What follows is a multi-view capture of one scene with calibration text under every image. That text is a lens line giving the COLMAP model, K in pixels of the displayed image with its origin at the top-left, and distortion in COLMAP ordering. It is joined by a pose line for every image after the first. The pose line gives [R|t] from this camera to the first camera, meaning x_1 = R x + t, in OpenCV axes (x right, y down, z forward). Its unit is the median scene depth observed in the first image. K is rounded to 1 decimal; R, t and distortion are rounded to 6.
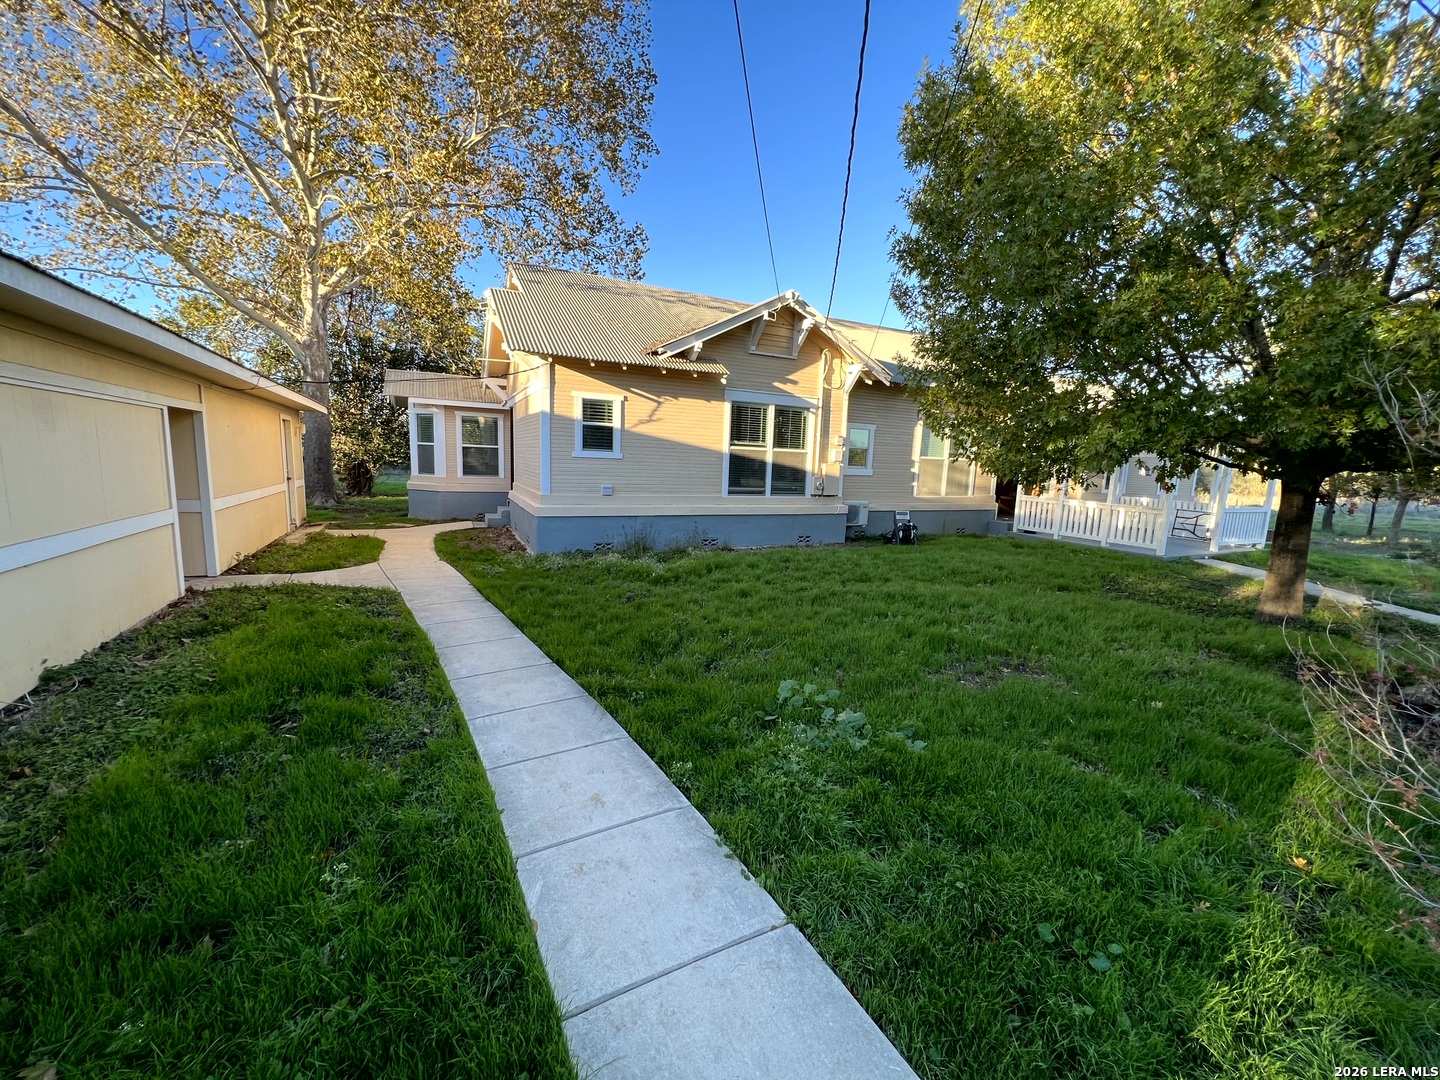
lens RADIAL K [[571.9, 0, 720.0], [0, 571.9, 540.0], [0, 0, 1]] dist [-0.001025, -0.000139]
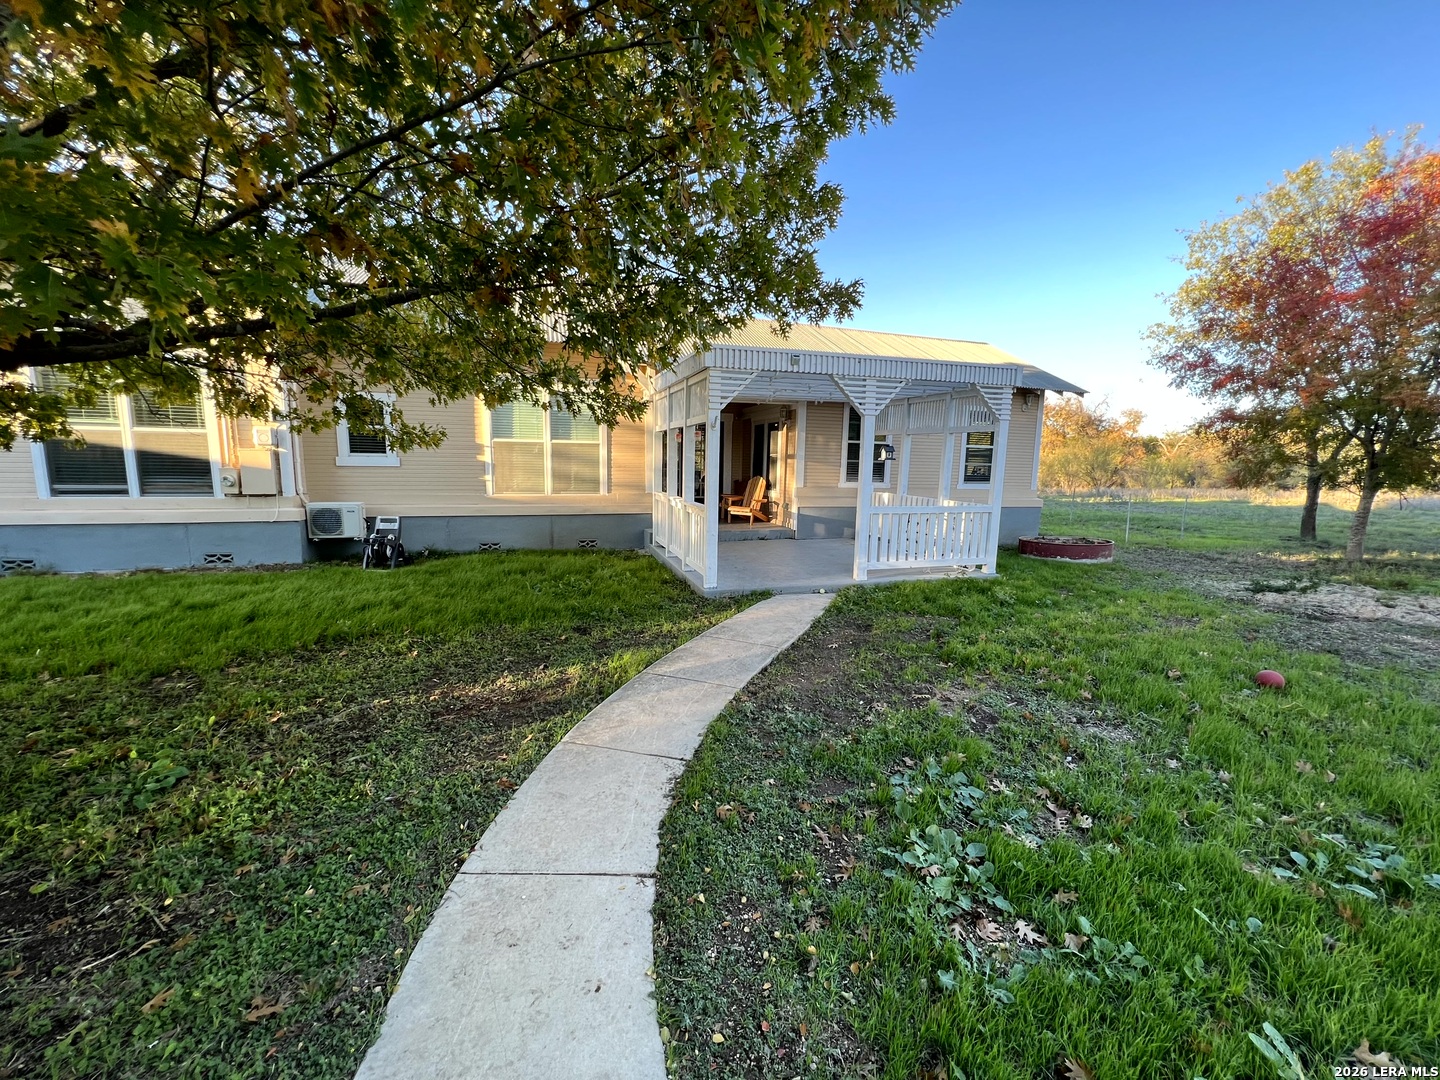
lens RADIAL K [[571.9, 0, 720.0], [0, 571.9, 540.0], [0, 0, 1]] dist [-0.001025, -0.000139]
pose [[0.986424, -0.007028, -0.164068, 0.767066], [0.003031, 0.999693, -0.024596, -0.005160], [0.164191, 0.023765, 0.986142, 0.379860]]
